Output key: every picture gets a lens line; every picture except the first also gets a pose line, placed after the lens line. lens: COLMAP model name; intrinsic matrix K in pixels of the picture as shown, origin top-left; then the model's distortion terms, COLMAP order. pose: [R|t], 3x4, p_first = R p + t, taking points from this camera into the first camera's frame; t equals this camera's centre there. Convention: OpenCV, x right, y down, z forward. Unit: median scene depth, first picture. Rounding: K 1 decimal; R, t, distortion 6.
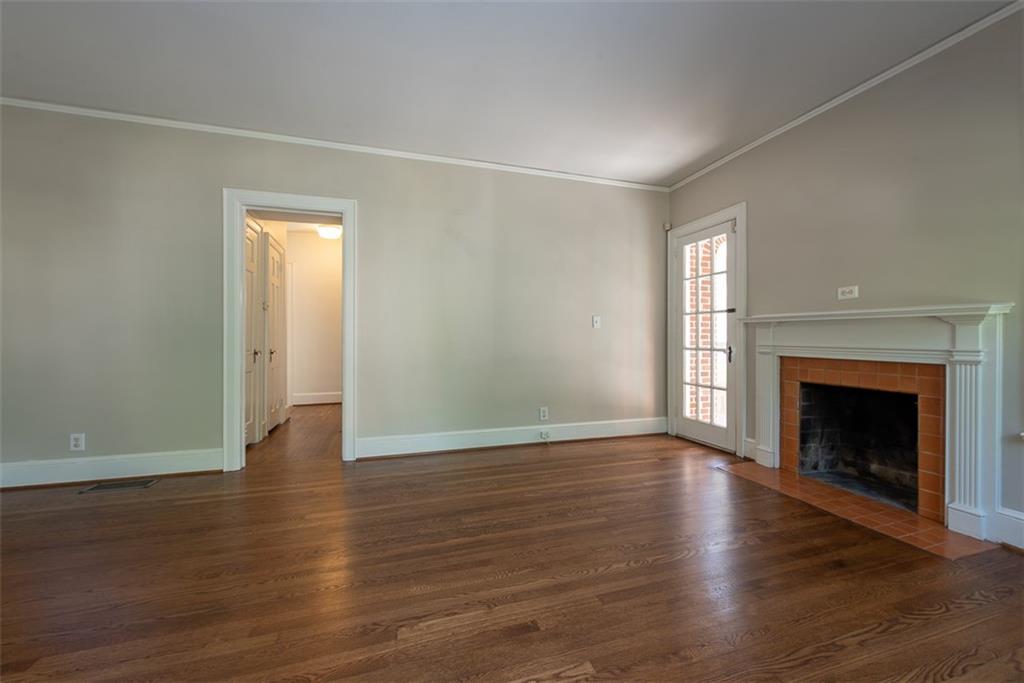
lens RADIAL K [[396.6, 0, 508.6], [0, 396.6, 339.3], [0, 0, 1]] dist [-0.000076, 0.000016]
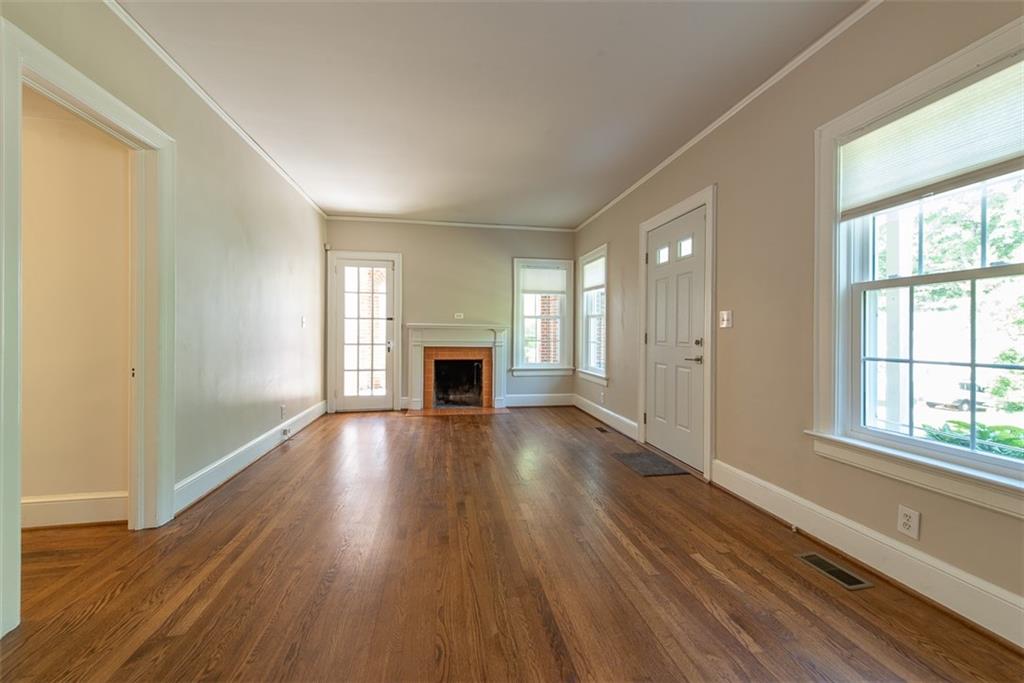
lens RADIAL K [[405.0, 0, 514.6], [0, 405.0, 334.3], [0, 0, 1]] dist [0.001812, -0.000024]
pose [[0.123948, -0.000695, 0.992288, -1.101413], [-0.004151, 0.999991, 0.001219, -0.018180], [-0.992280, -0.004270, 0.123944, 0.360156]]
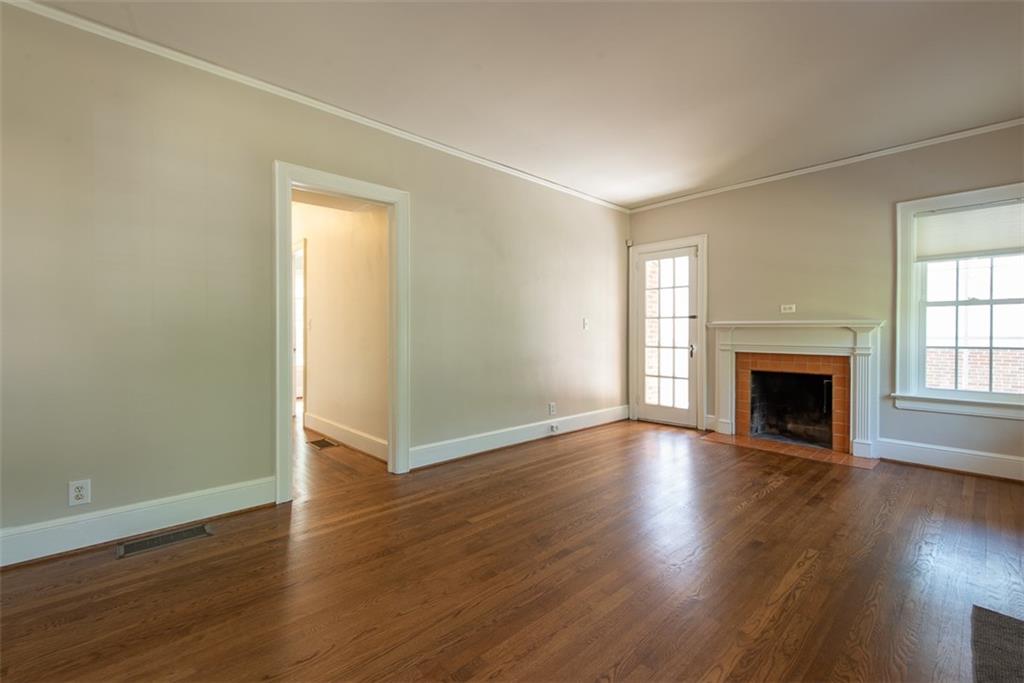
lens RADIAL K [[439.1, 0, 507.8], [0, 439.1, 335.9], [0, 0, 1]] dist [0.011042, -0.000386]
pose [[0.903511, -0.001885, 0.428560, -0.675888], [0.000264, 0.999993, 0.003843, -0.019254], [-0.428564, -0.003359, 0.903505, -0.034055]]
